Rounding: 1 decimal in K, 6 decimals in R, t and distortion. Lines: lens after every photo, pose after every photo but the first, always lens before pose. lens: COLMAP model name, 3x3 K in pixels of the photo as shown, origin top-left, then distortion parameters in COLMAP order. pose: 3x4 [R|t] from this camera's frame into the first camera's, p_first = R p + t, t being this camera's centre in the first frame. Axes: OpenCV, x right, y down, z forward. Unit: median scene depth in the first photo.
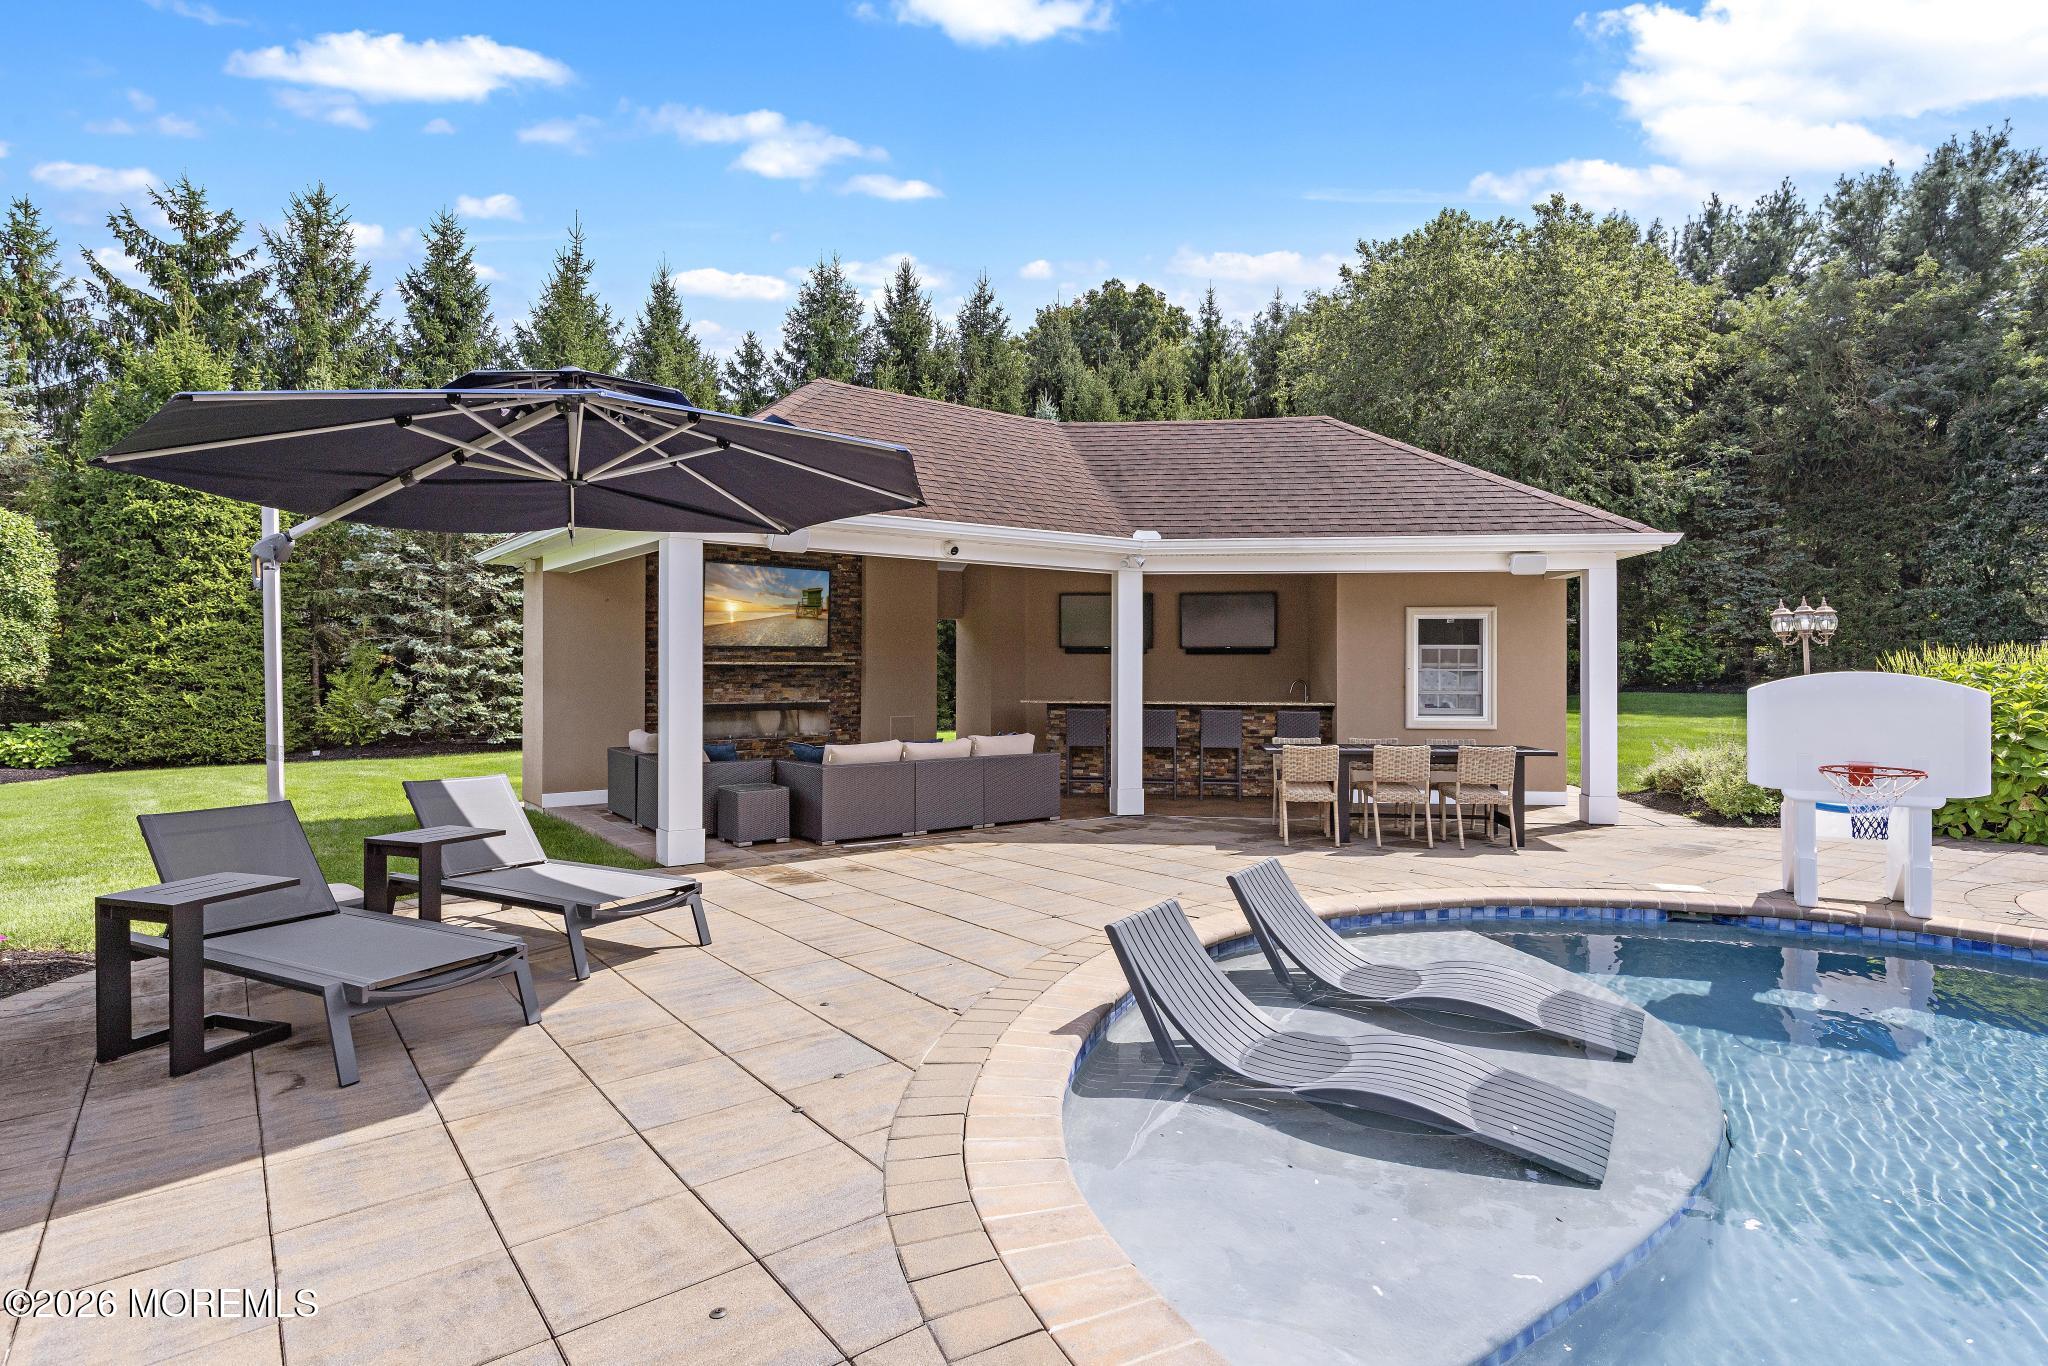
lens RADIAL K [[1037.8, 0, 1028.4], [0, 1037.8, 663.7], [0, 0, 1]] dist [-0.000251, -0.000273]
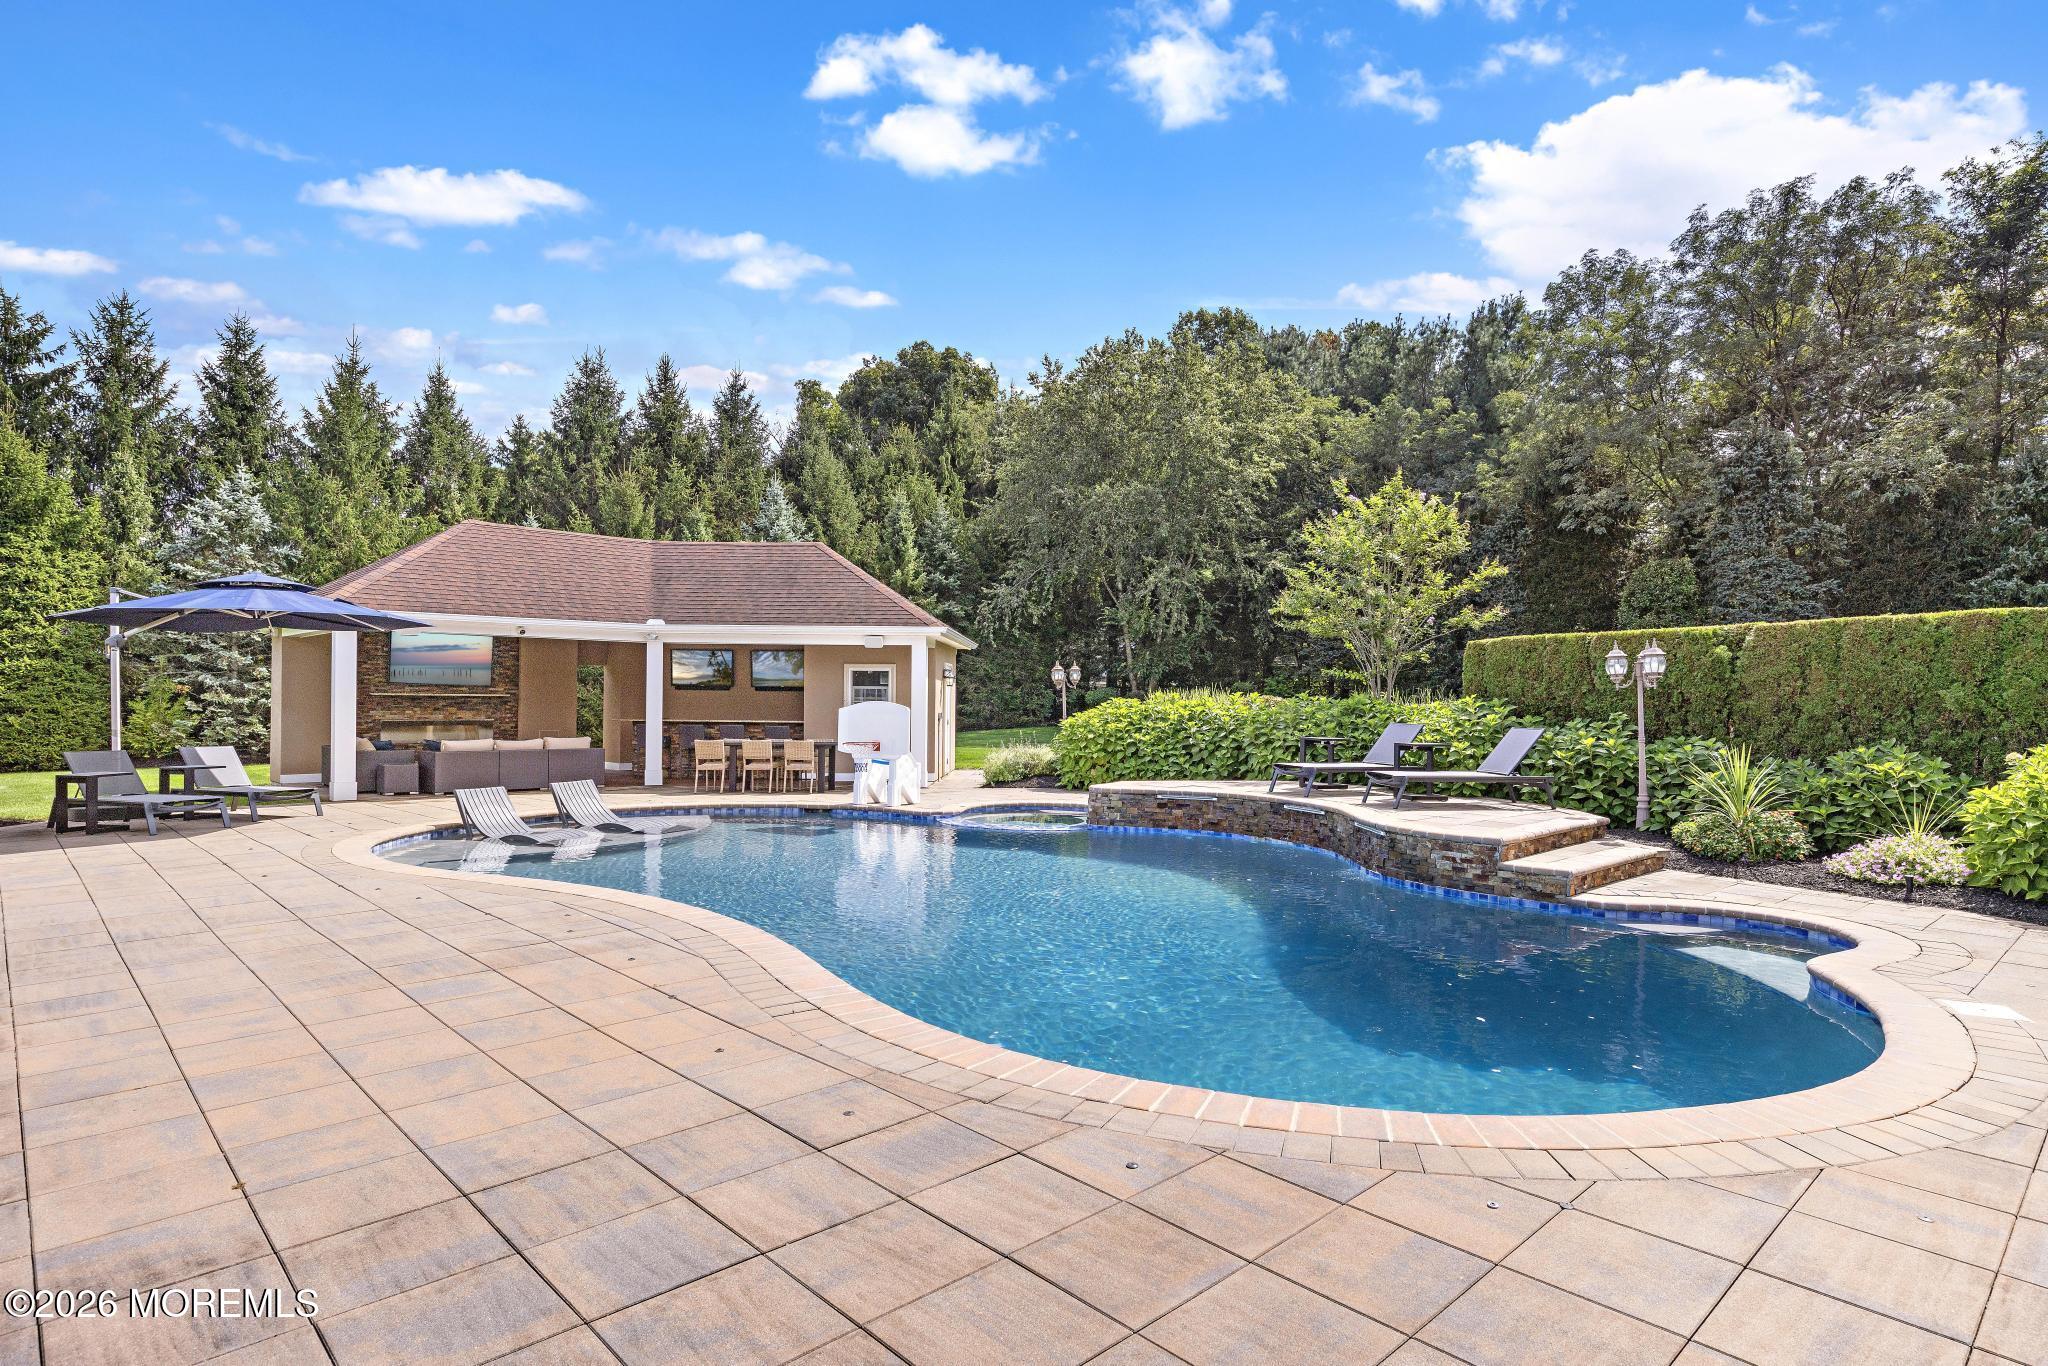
lens RADIAL K [[1099.6, 0, 1051.4], [0, 1099.6, 683.5], [0, 0, 1]] dist [0.008404, 0.011703]
pose [[0.993780, 0.008092, 0.111070, 0.249790], [-0.006523, 0.999874, -0.014483, 0.000487], [-0.111173, 0.013668, 0.993707, -0.396293]]
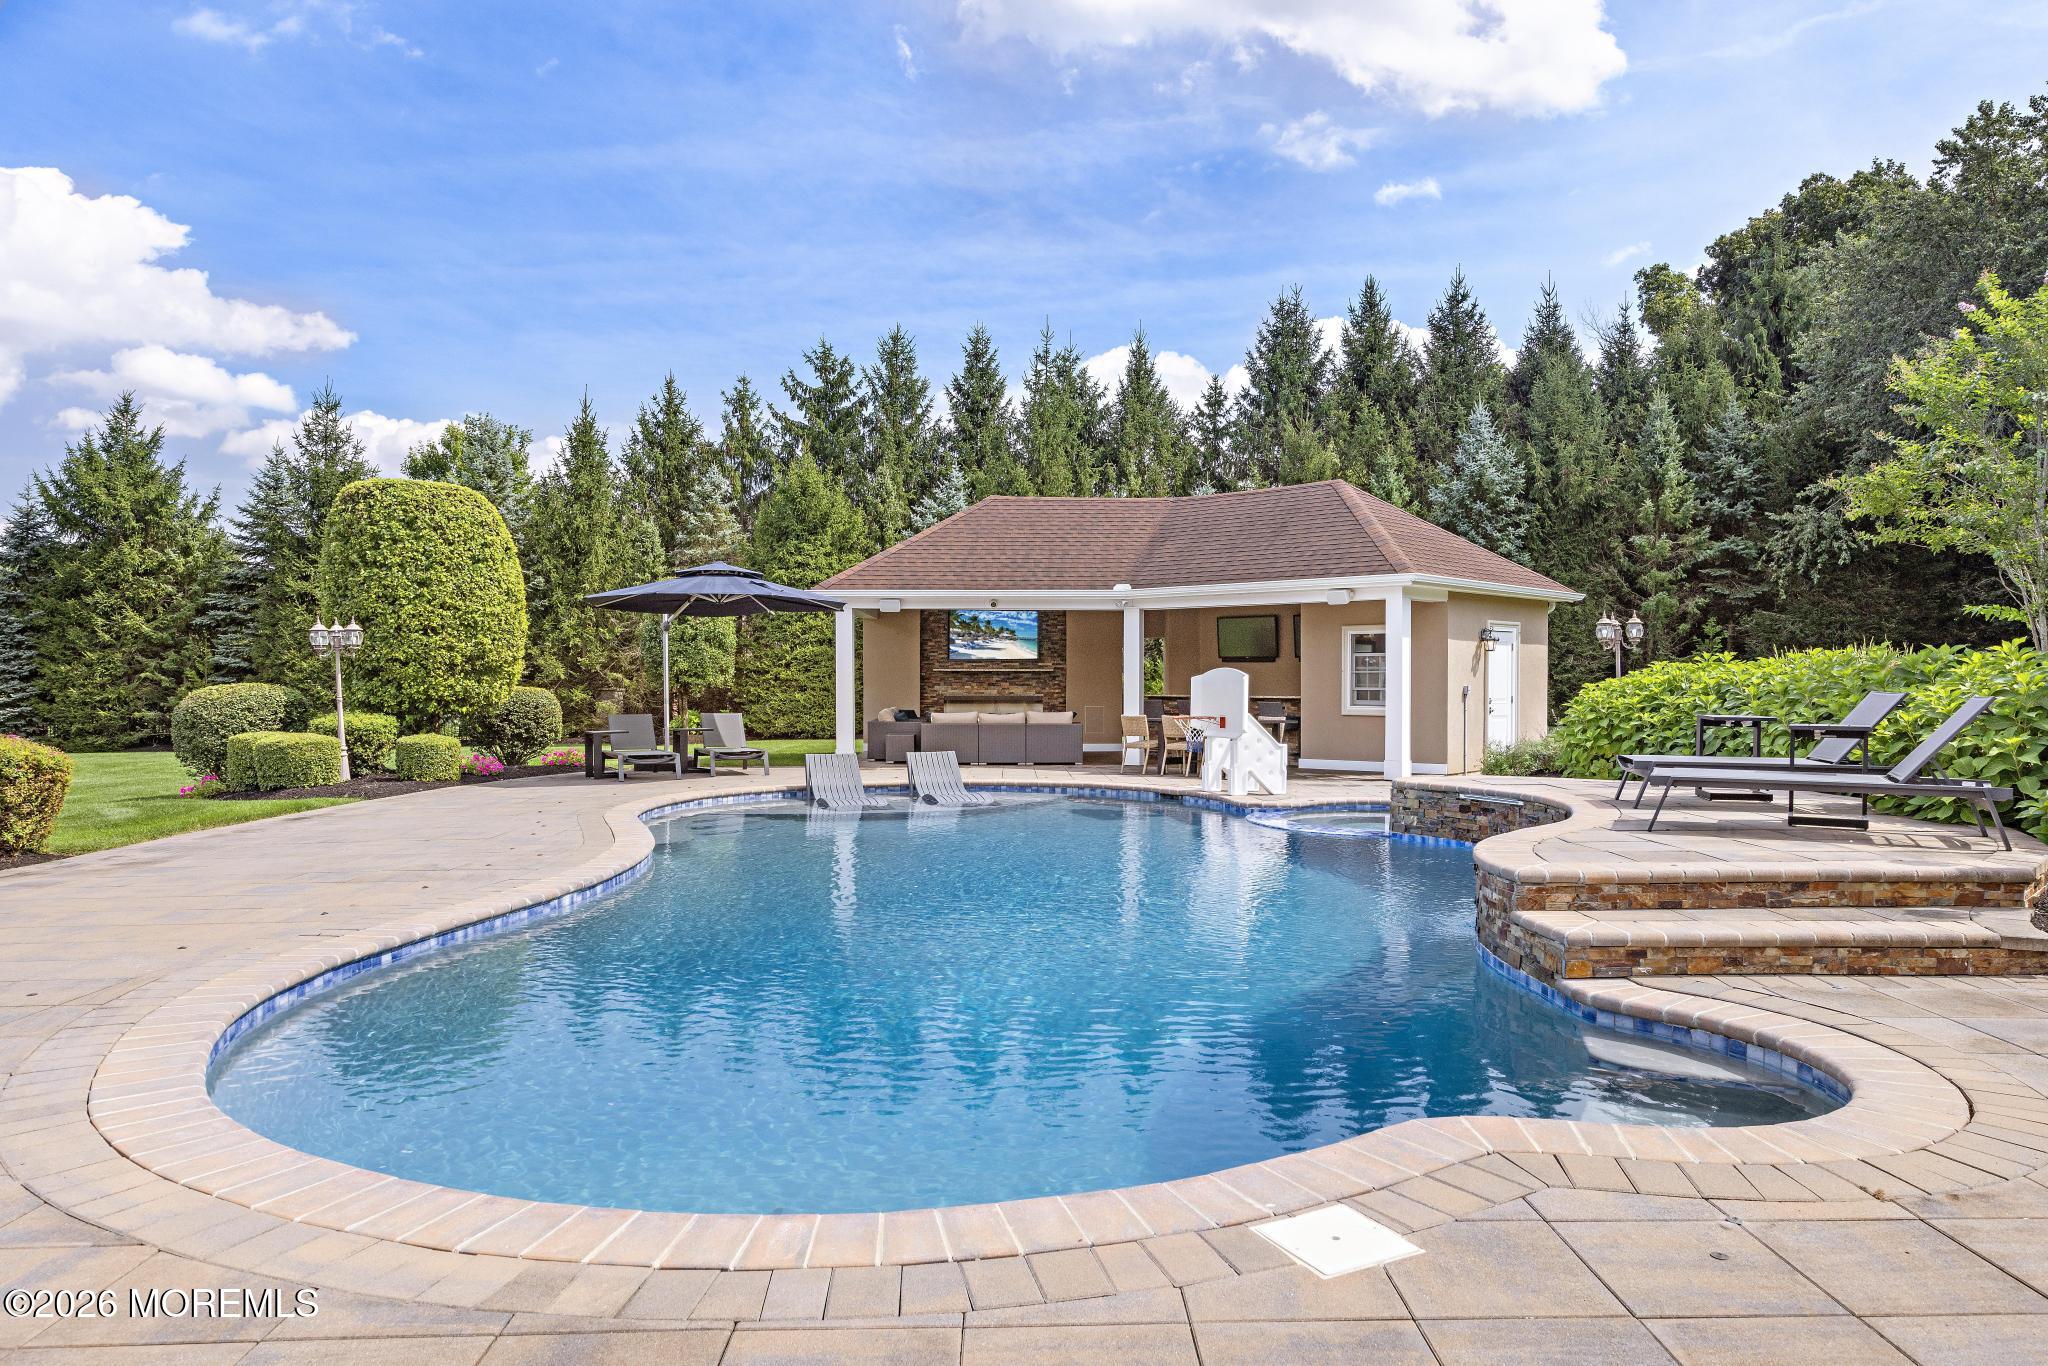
lens RADIAL K [[1321.1, 0, 1083.9], [0, 1321.1, 682.9], [0, 0, 1]] dist [-0.001637, -0.003236]
pose [[0.820183, -0.000046, -0.572101, 0.538632], [0.001303, 0.999998, 0.001787, 0.008504], [0.572100, -0.002211, 0.820181, -0.305173]]
